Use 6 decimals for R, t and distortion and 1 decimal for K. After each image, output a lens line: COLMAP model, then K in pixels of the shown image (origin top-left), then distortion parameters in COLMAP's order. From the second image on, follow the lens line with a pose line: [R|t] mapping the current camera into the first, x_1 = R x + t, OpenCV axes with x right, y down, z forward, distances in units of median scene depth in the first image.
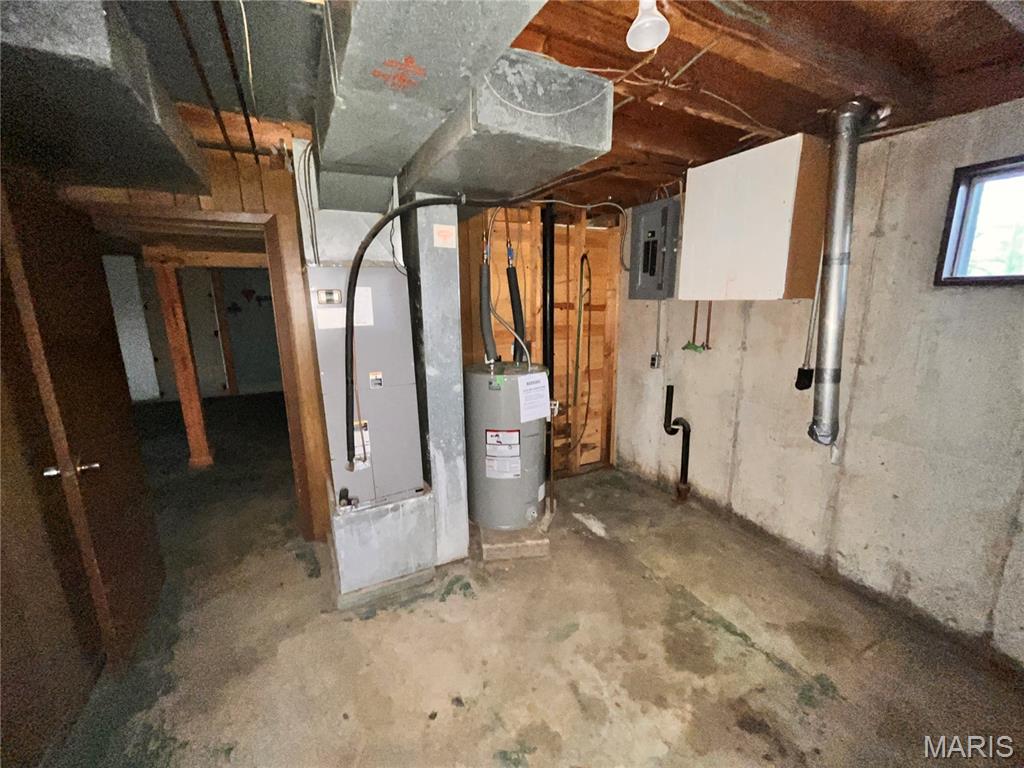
lens RADIAL K [[414.0, 0, 512.2], [0, 414.0, 383.3], [0, 0, 1]] dist [-0.001779, -0.000464]
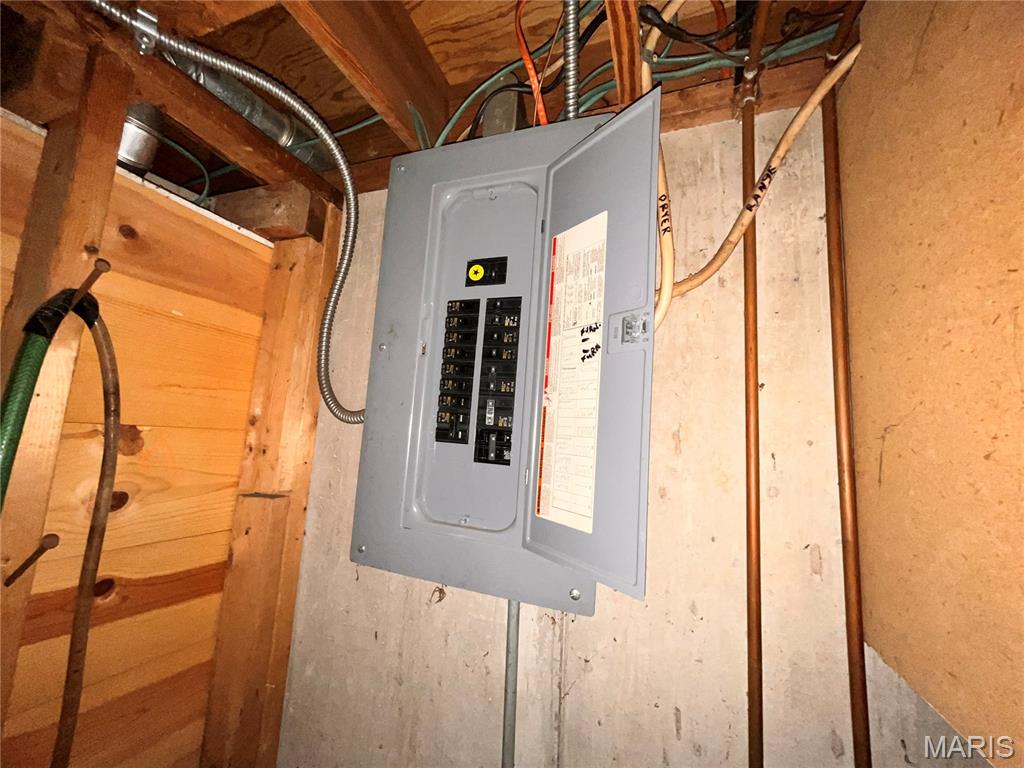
lens RADIAL K [[414.0, 0, 514.7], [0, 414.0, 385.2], [0, 0, 1]] dist [-0.001779, -0.000464]
pose [[0.749460, 0.152858, 0.644162, 0.216439], [0.058385, 0.953930, -0.294295, -0.237721], [-0.659471, 0.258171, 0.706007, 0.844201]]
